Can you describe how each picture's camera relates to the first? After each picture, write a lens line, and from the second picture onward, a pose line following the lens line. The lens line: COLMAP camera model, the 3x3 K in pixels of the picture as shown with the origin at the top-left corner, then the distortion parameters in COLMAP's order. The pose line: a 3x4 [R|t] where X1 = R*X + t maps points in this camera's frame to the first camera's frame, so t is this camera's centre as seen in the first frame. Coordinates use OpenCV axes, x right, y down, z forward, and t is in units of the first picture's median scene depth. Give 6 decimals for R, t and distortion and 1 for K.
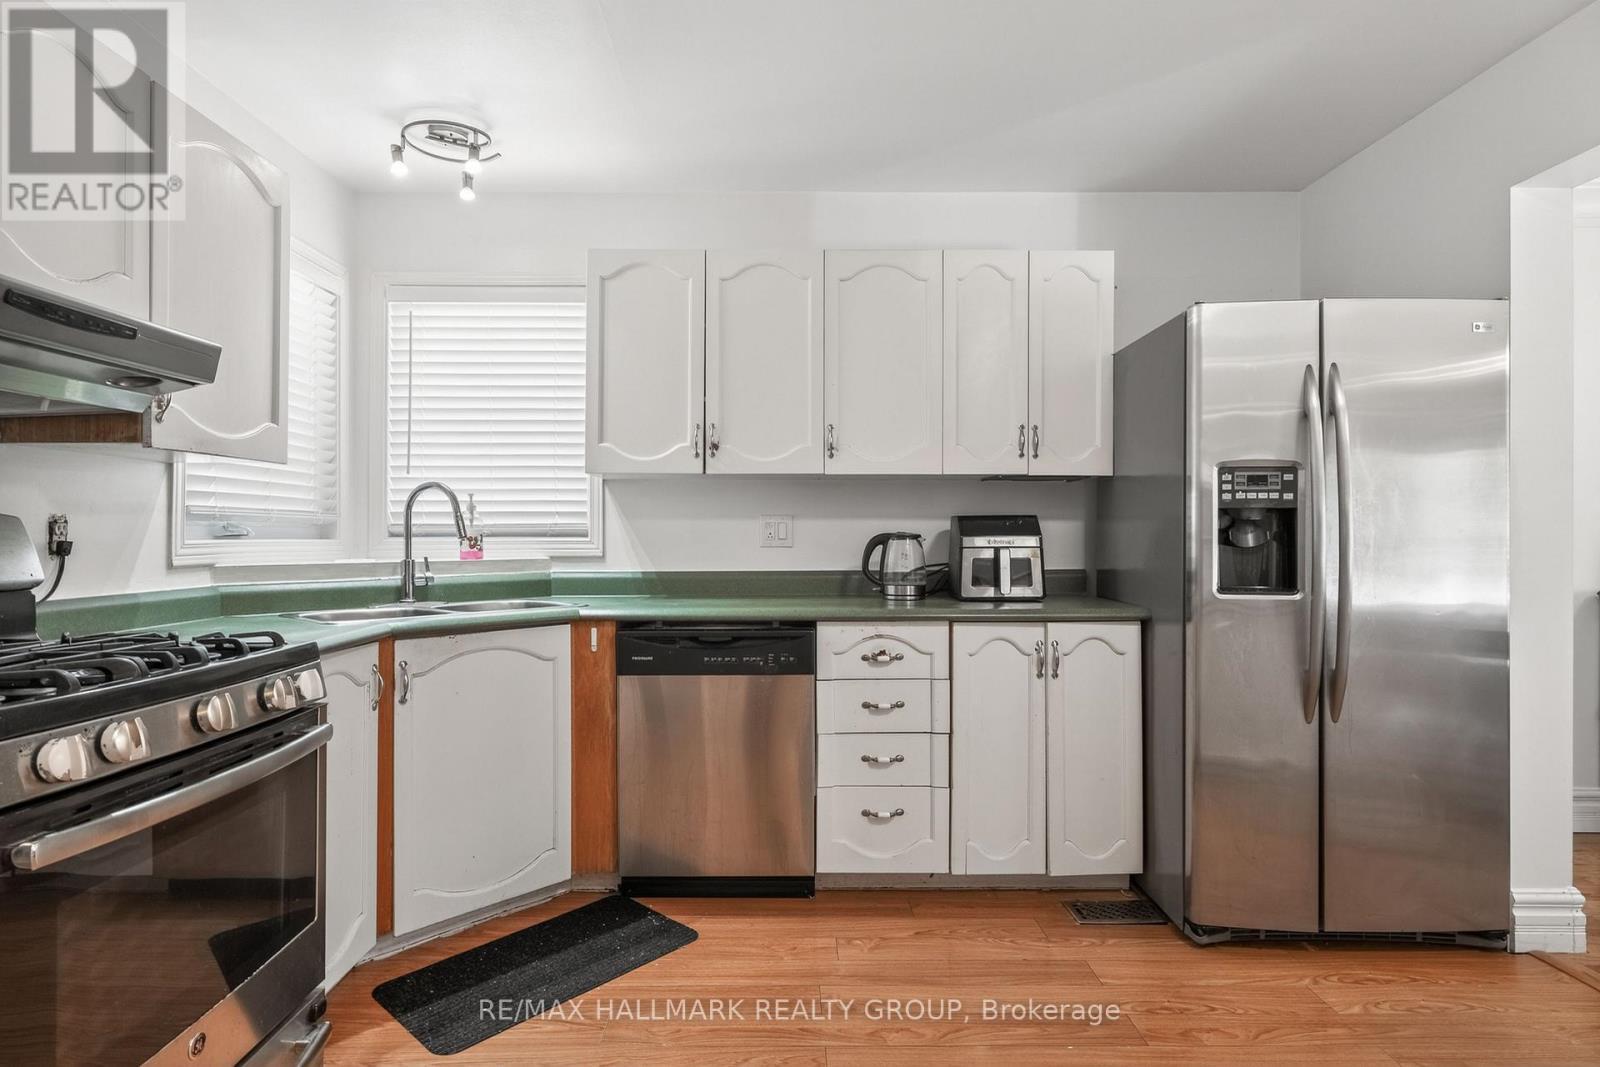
lens RADIAL K [[834.0, 0, 800.0], [0, 834.0, 533.5], [0, 0, 1]] dist [-0.000464, 0.000051]
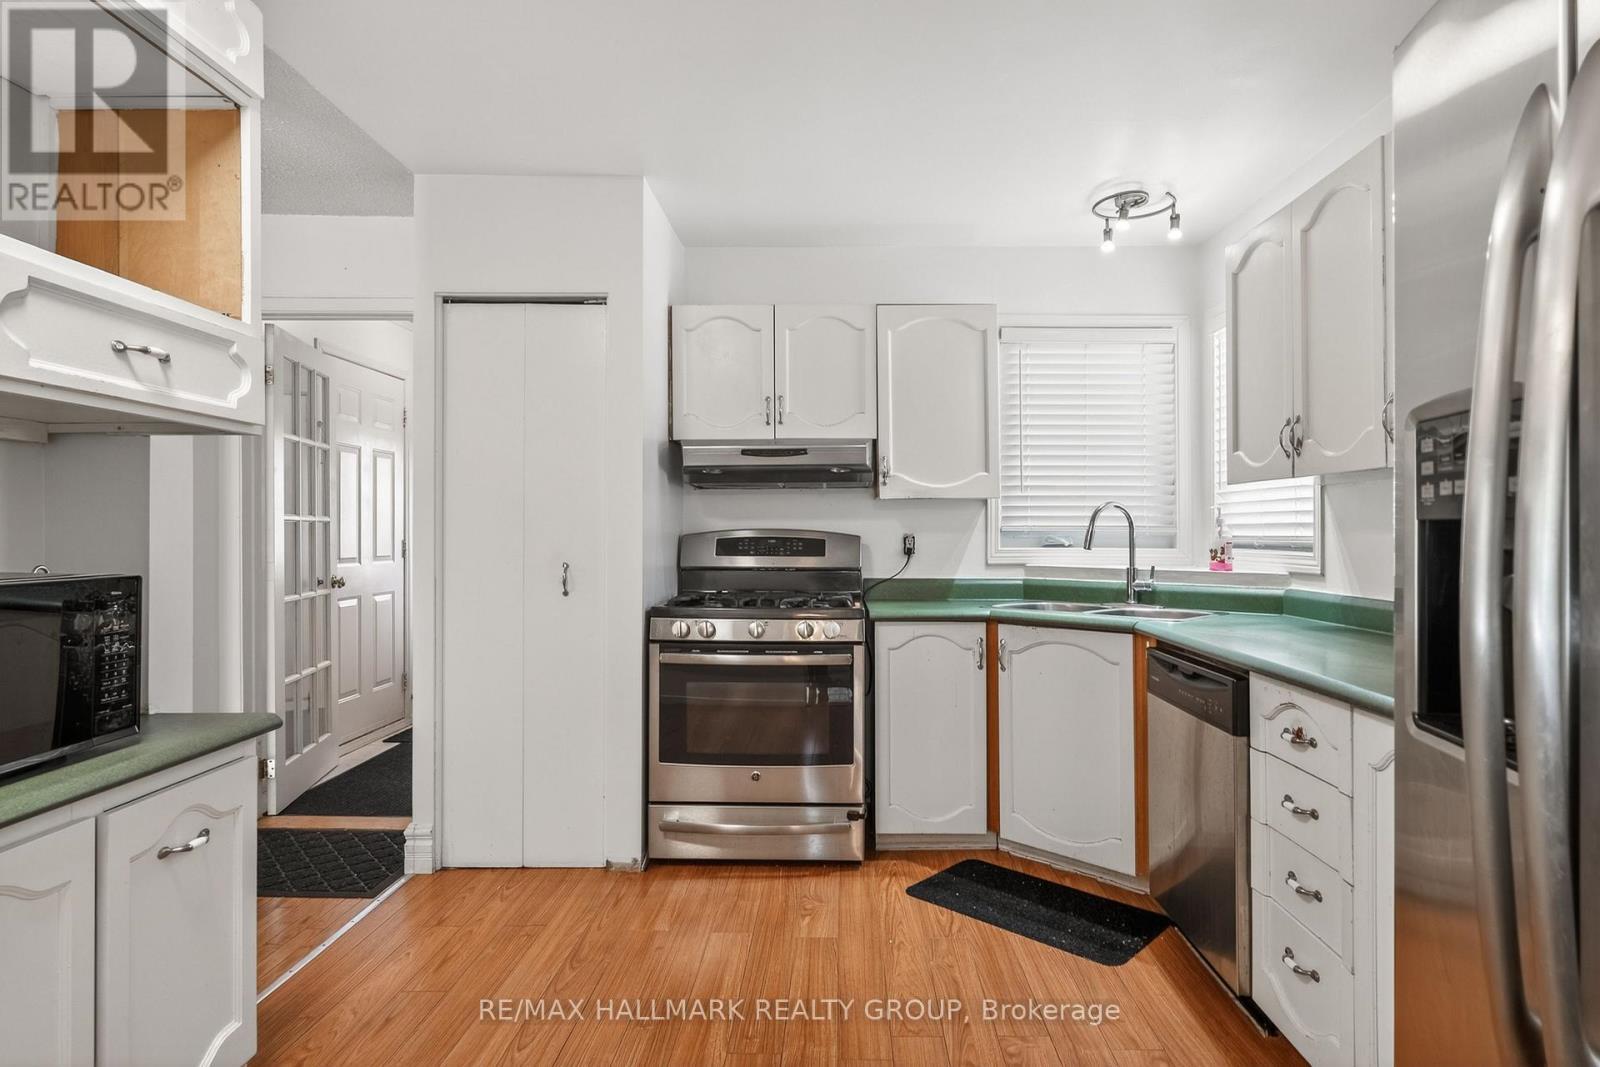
lens RADIAL K [[834.0, 0, 800.0], [0, 834.0, 533.5], [0, 0, 1]] dist [-0.000464, 0.000051]
pose [[-0.009592, 0.002164, -0.999952, 0.791176], [-0.000026, 0.999998, 0.002165, -0.021230], [0.999954, 0.000046, -0.009591, 0.596332]]
